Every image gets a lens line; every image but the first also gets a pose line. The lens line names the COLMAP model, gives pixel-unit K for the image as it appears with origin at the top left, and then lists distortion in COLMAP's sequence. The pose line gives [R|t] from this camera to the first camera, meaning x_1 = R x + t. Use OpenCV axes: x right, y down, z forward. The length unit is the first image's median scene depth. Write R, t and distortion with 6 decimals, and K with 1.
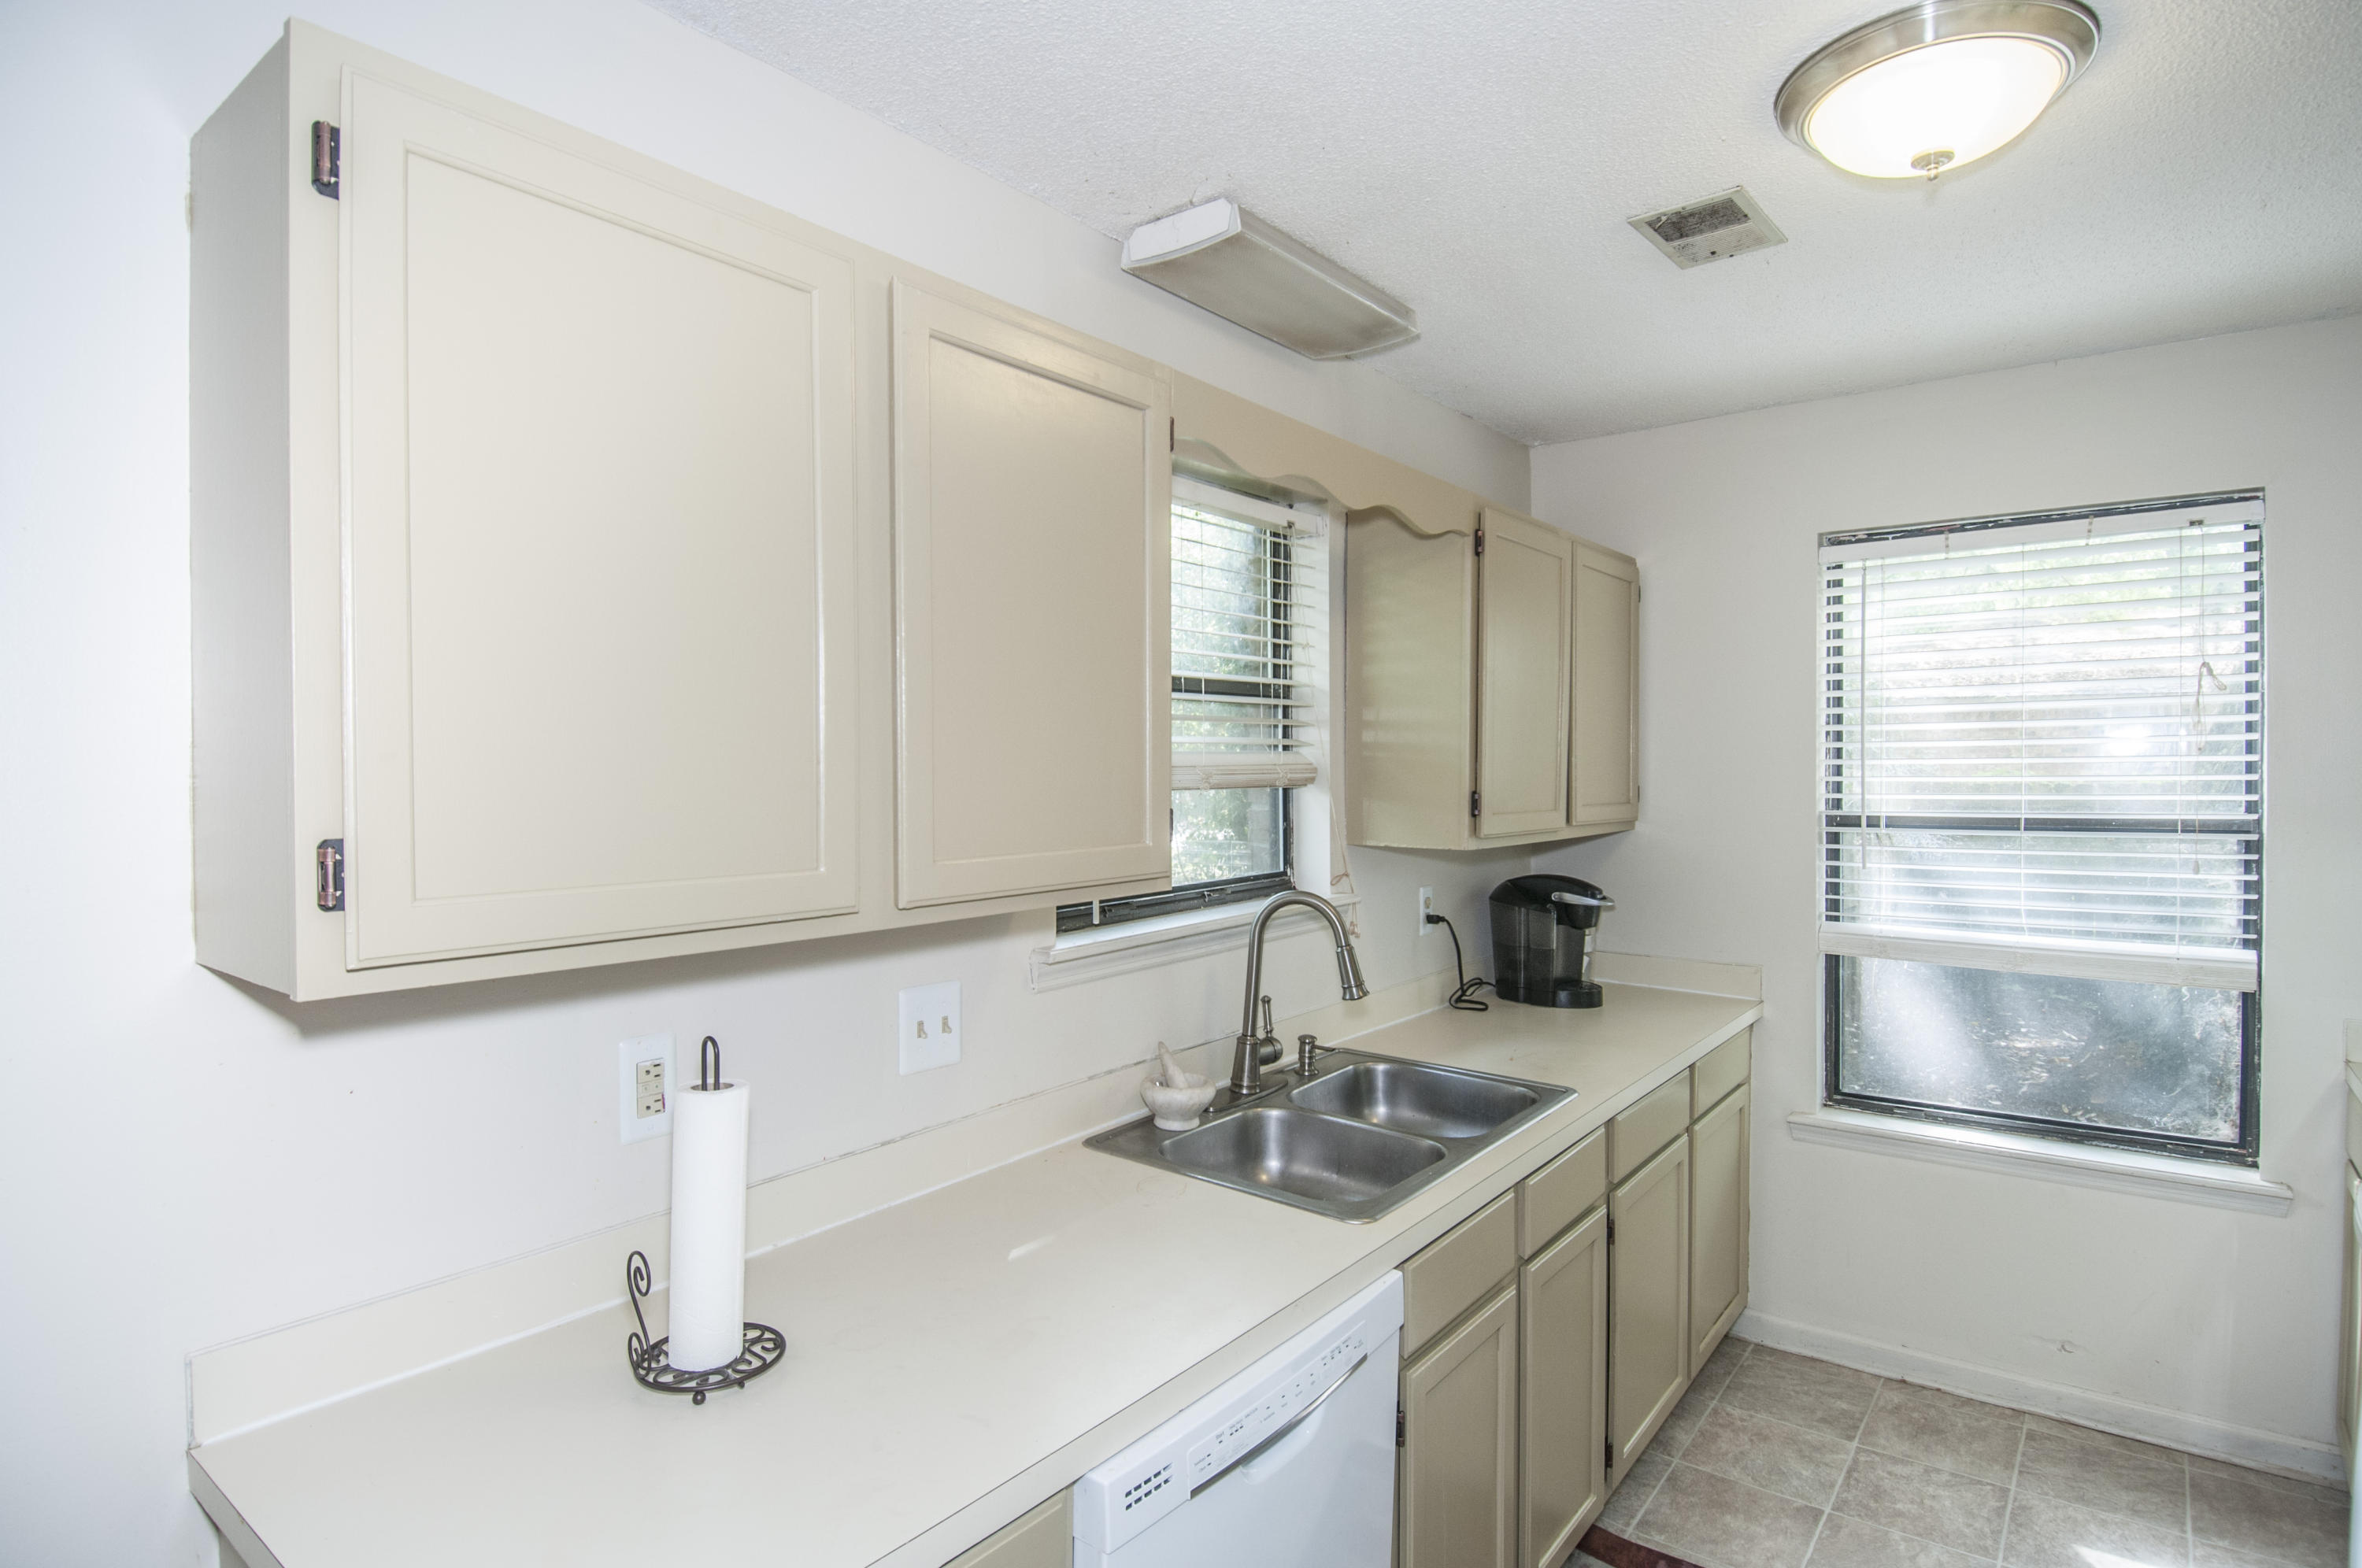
lens RADIAL K [[1233.5, 0, 1226.2], [0, 1233.5, 768.3], [0, 0, 1]] dist [0.025986, -0.033125]
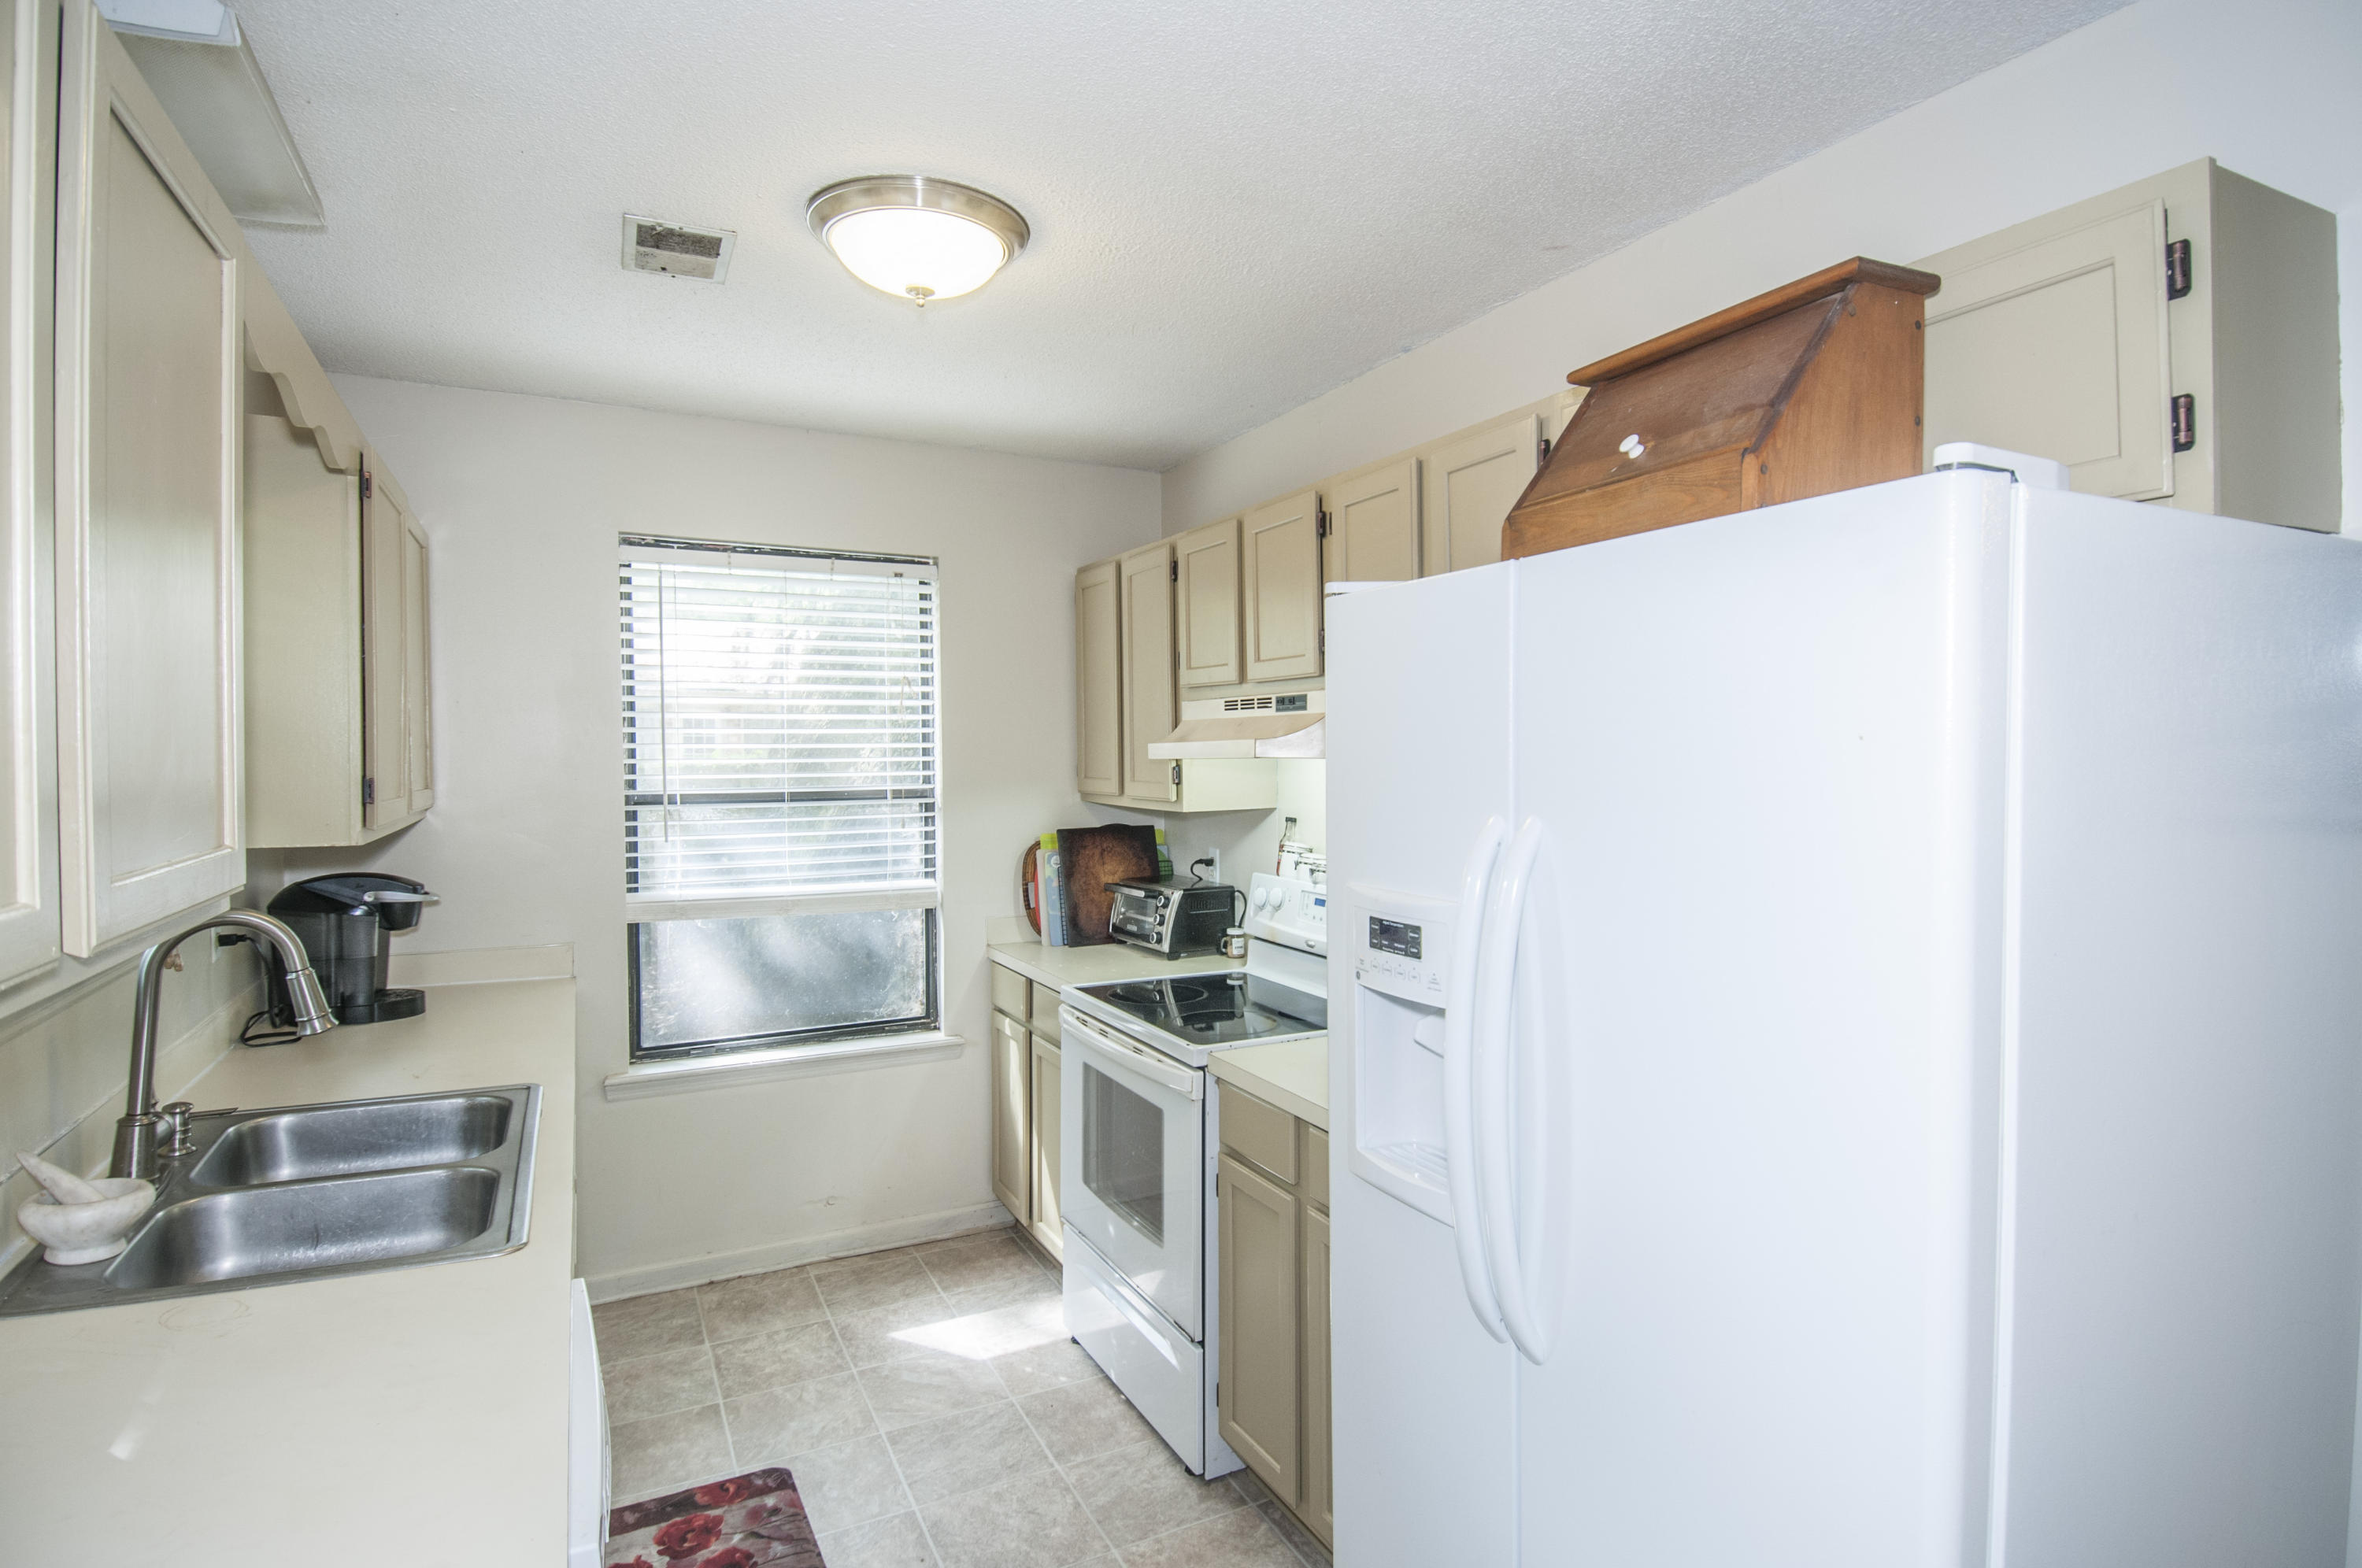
lens RADIAL K [[1233.5, 0, 1197.0], [0, 1233.5, 758.6], [0, 0, 1]] dist [0.025986, -0.033125]
pose [[0.426529, -0.002046, 0.904471, -0.326017], [-0.001692, 0.999994, 0.003060, 0.002283], [-0.904472, -0.002835, 0.426523, 0.106587]]
